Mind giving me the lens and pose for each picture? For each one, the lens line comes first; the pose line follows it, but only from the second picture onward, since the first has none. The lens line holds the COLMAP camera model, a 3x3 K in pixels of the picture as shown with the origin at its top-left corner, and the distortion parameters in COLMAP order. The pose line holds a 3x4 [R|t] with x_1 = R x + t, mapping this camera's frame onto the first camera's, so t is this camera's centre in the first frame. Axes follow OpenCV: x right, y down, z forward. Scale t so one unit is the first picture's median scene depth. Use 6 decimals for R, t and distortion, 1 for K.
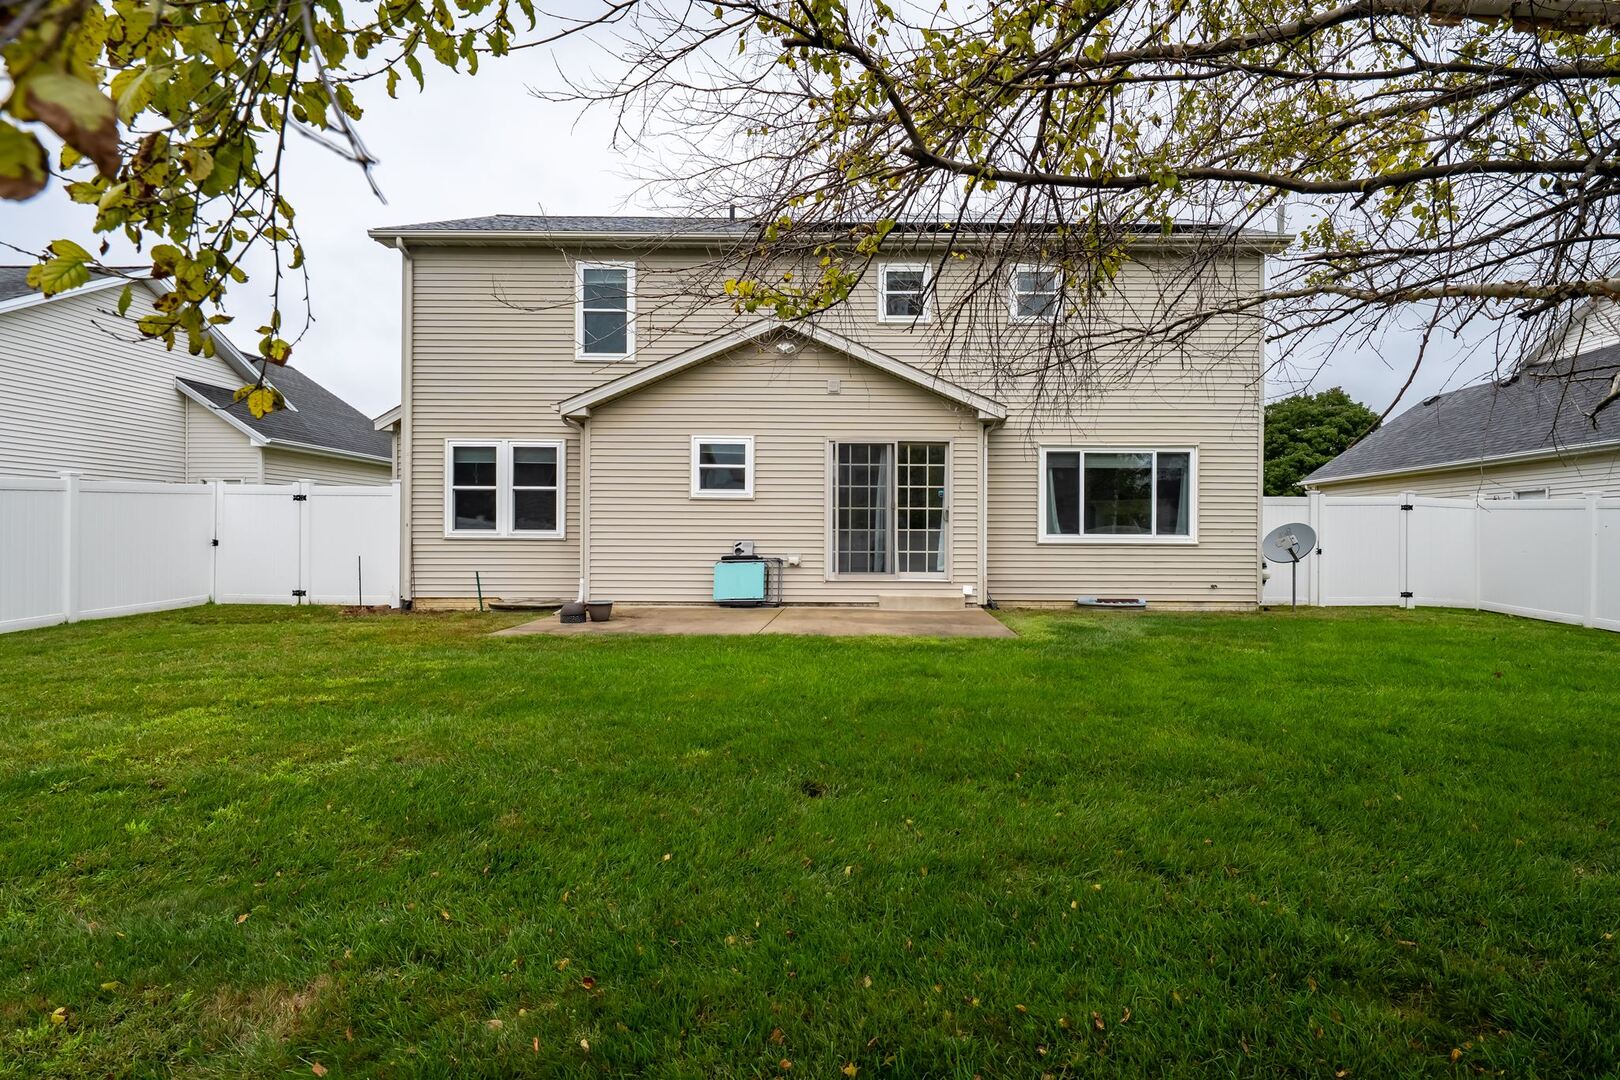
lens RADIAL K [[860.8, 0, 875.3], [0, 860.8, 537.5], [0, 0, 1]] dist [0.004457, -0.000059]
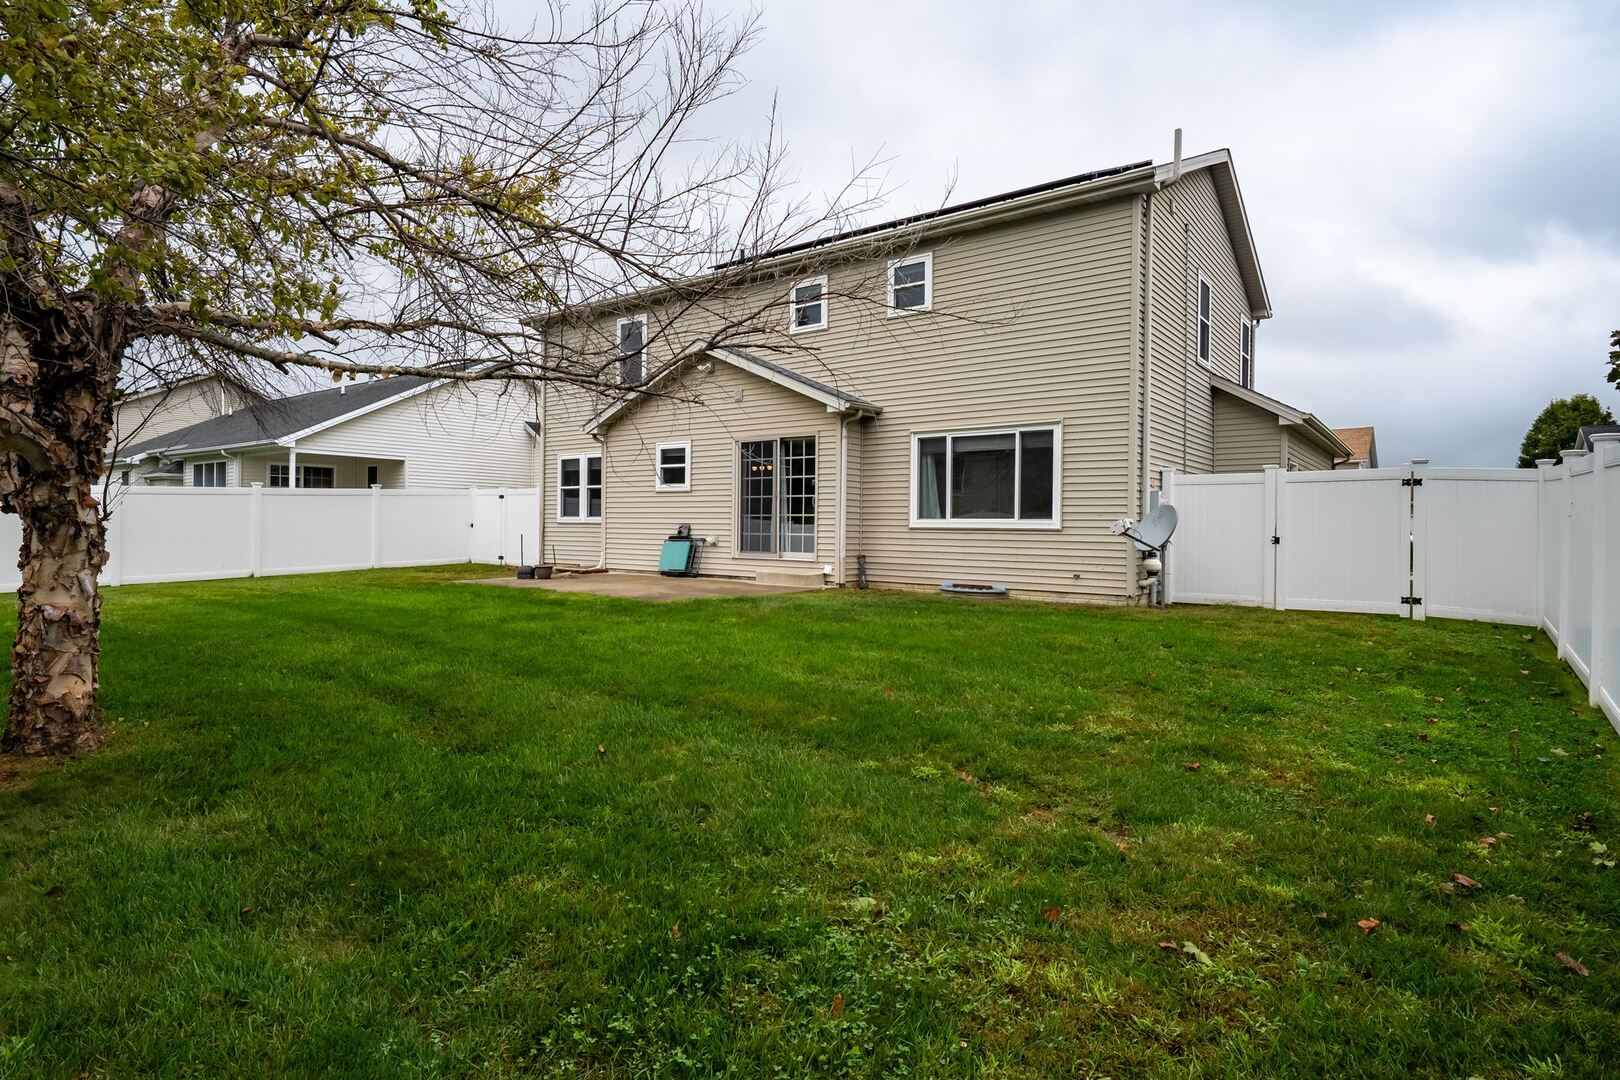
lens RADIAL K [[860.8, 0, 805.0], [0, 860.8, 531.2], [0, 0, 1]] dist [0.004457, -0.000059]
pose [[0.786211, 0.006263, -0.617926, 0.729917], [-0.007994, 0.999968, -0.000035, 0.012146], [0.617906, 0.004967, 0.786236, 0.114453]]
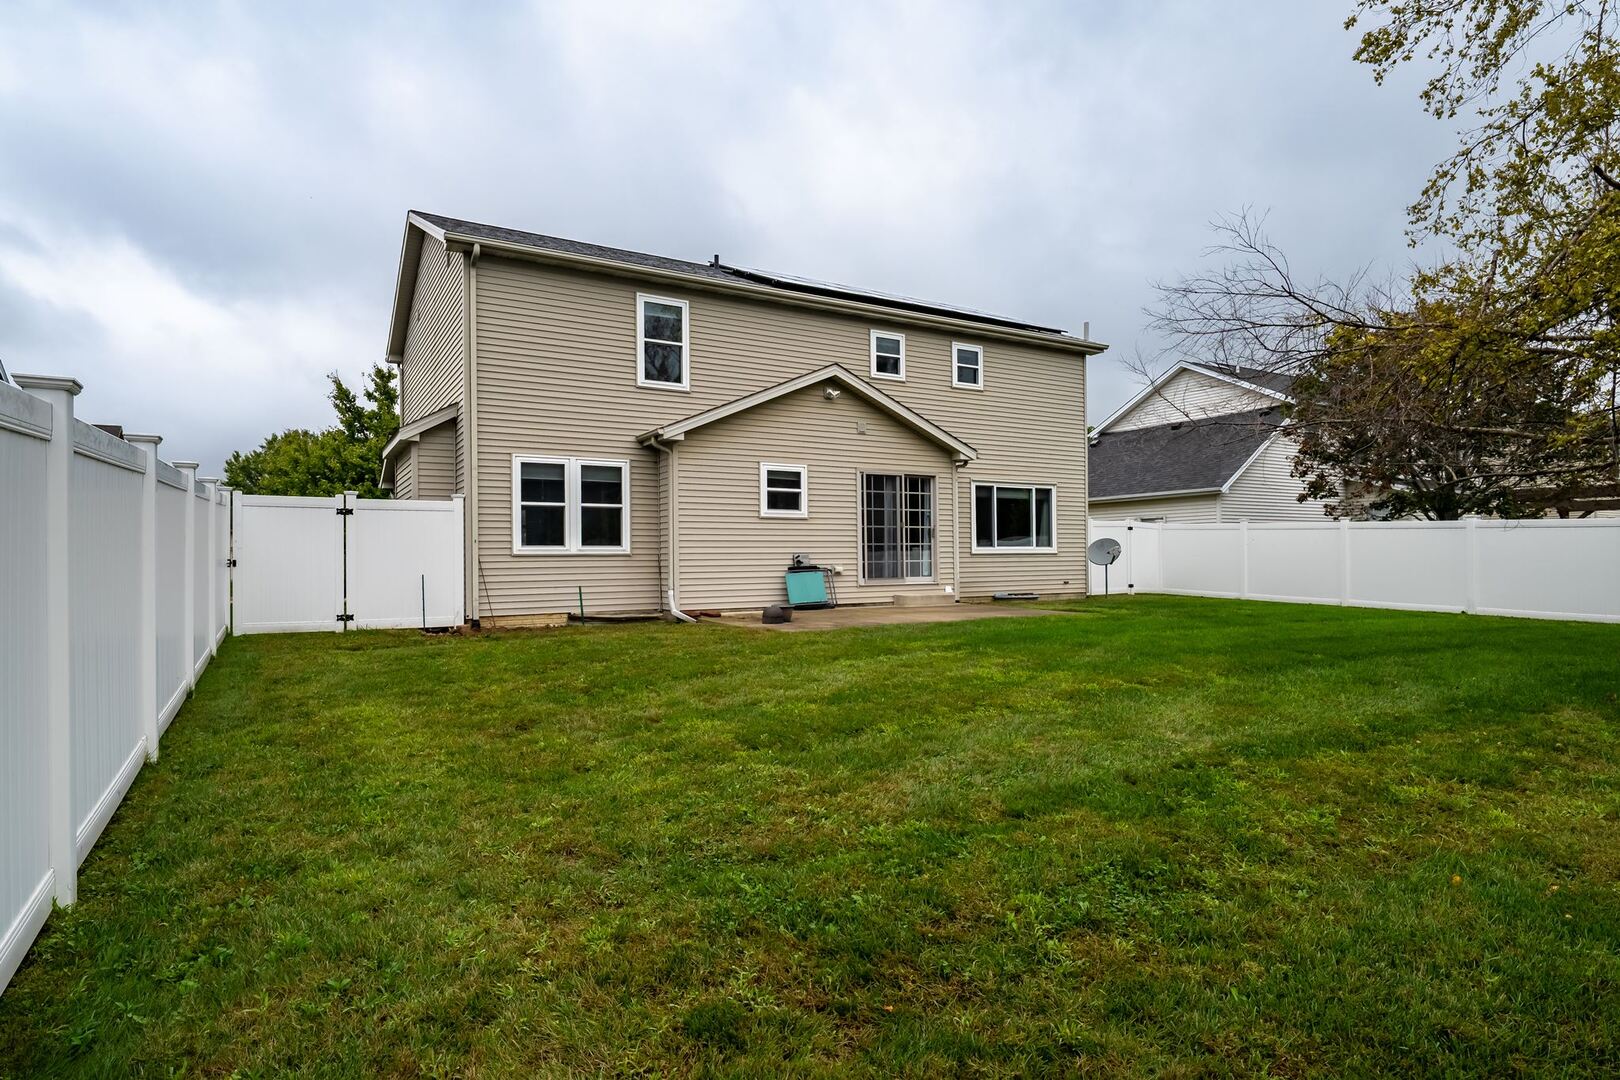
lens RADIAL K [[860.8, 0, 799.8], [0, 860.8, 541.4], [0, 0, 1]] dist [0.004457, -0.000059]
pose [[0.864664, -0.003313, 0.502340, -0.711545], [0.011727, 0.999839, -0.013591, 0.002773], [-0.502214, 0.017642, 0.864564, -0.015592]]
